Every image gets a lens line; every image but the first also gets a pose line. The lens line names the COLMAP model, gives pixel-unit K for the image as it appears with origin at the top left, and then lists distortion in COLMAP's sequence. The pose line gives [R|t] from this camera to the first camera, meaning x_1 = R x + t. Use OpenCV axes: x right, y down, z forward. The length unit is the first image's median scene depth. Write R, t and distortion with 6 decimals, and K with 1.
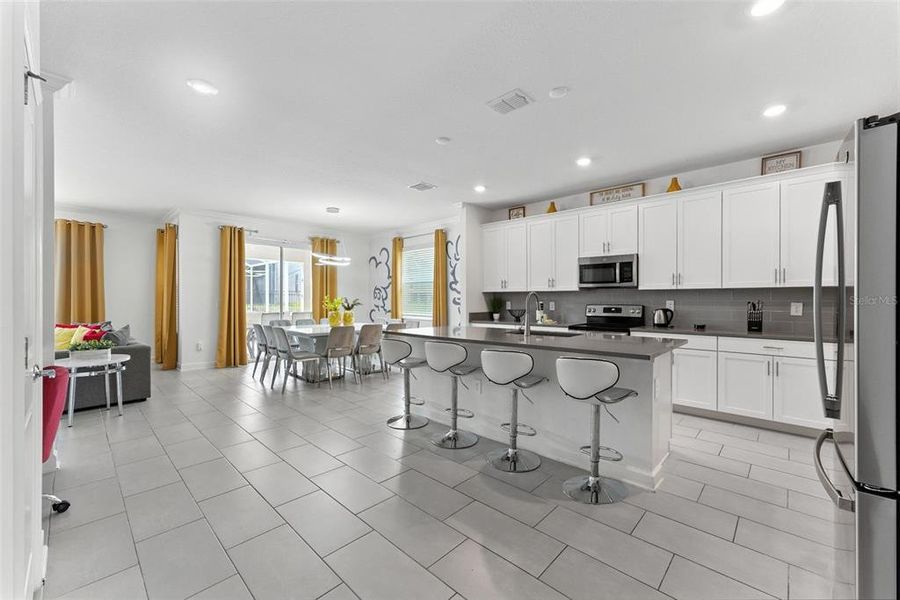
lens RADIAL K [[367.4, 0, 456.5], [0, 367.4, 286.4], [0, 0, 1]] dist [-0.001725, 0.000019]
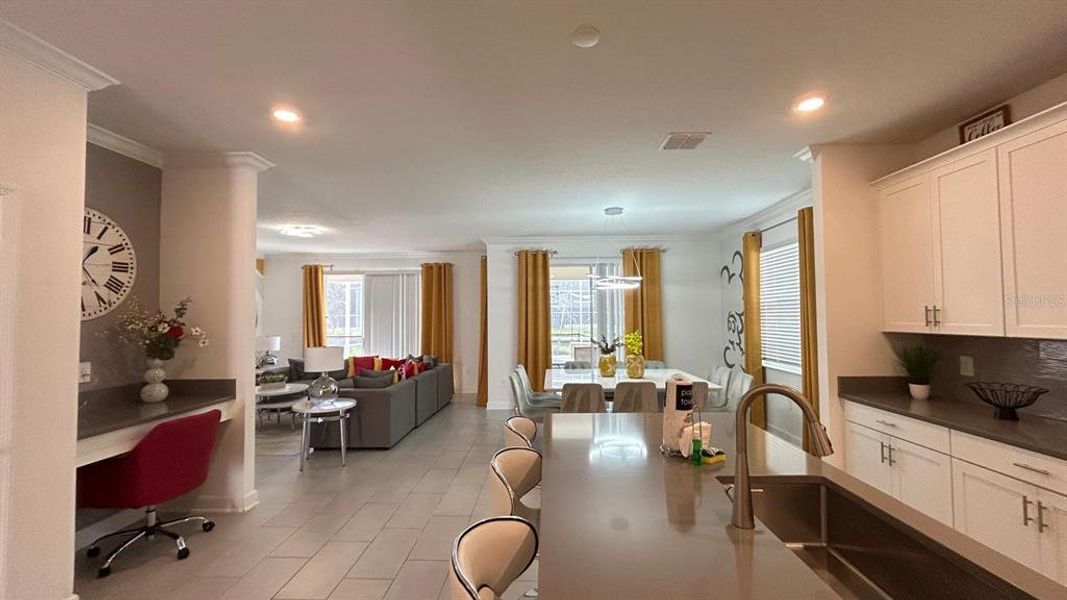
lens RADIAL K [[440.4, 0, 548.8], [0, 440.4, 300.8], [0, 0, 1]] dist [0.033762, -0.000061]
pose [[0.679023, -0.033869, -0.733335, 0.187311], [0.036176, 0.999265, -0.012655, -0.028163], [0.733225, -0.017936, 0.679750, 0.316444]]
